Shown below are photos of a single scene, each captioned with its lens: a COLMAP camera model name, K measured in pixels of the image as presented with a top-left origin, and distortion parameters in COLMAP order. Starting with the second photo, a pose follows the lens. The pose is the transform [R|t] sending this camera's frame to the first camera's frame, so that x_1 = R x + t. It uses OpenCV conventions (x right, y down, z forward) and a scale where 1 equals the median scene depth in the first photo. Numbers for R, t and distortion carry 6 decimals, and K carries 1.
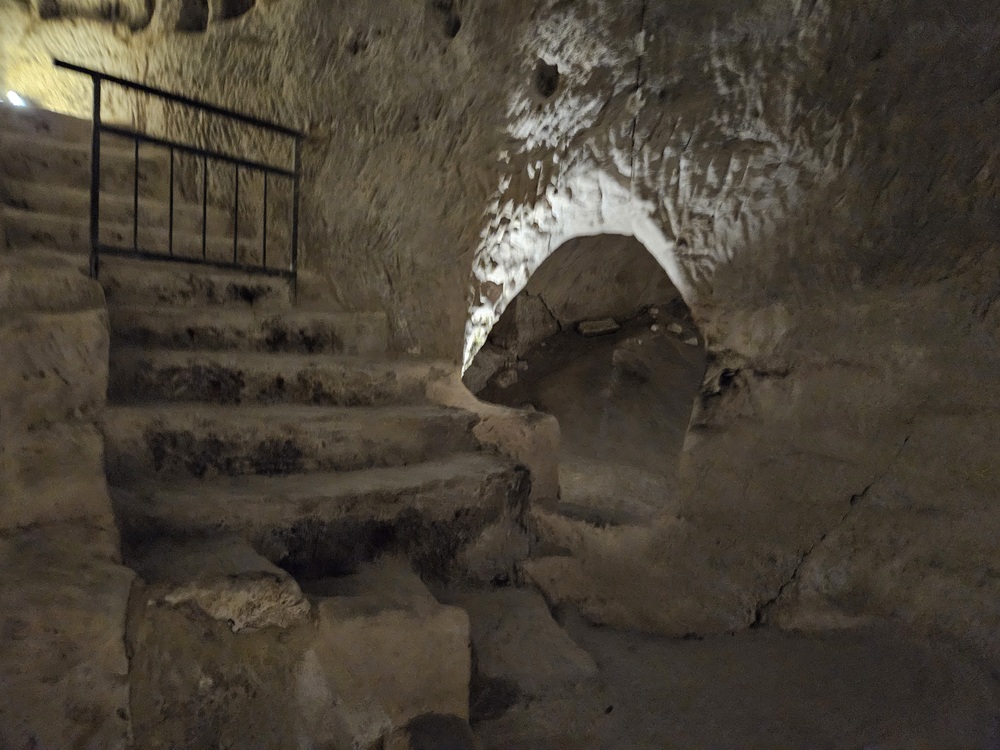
lens RADIAL K [[678.9, 0, 501.6], [0, 678.9, 373.5], [0, 0, 1]] dist [0.026793, 0.000530]
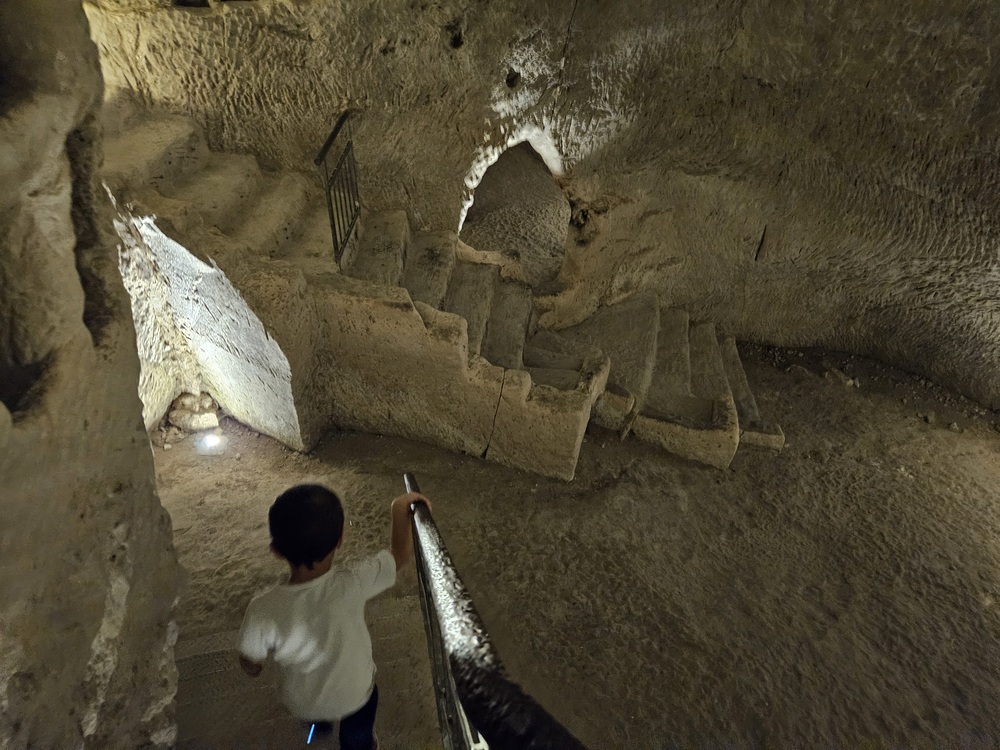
lens RADIAL K [[678.9, 0, 499.7], [0, 678.9, 374.5], [0, 0, 1]] dist [0.026793, 0.000530]
pose [[0.701767, -0.444252, 0.556923, -1.276439], [0.023586, 0.795808, 0.605089, -0.885314], [-0.712016, -0.411496, 0.568950, -0.298990]]
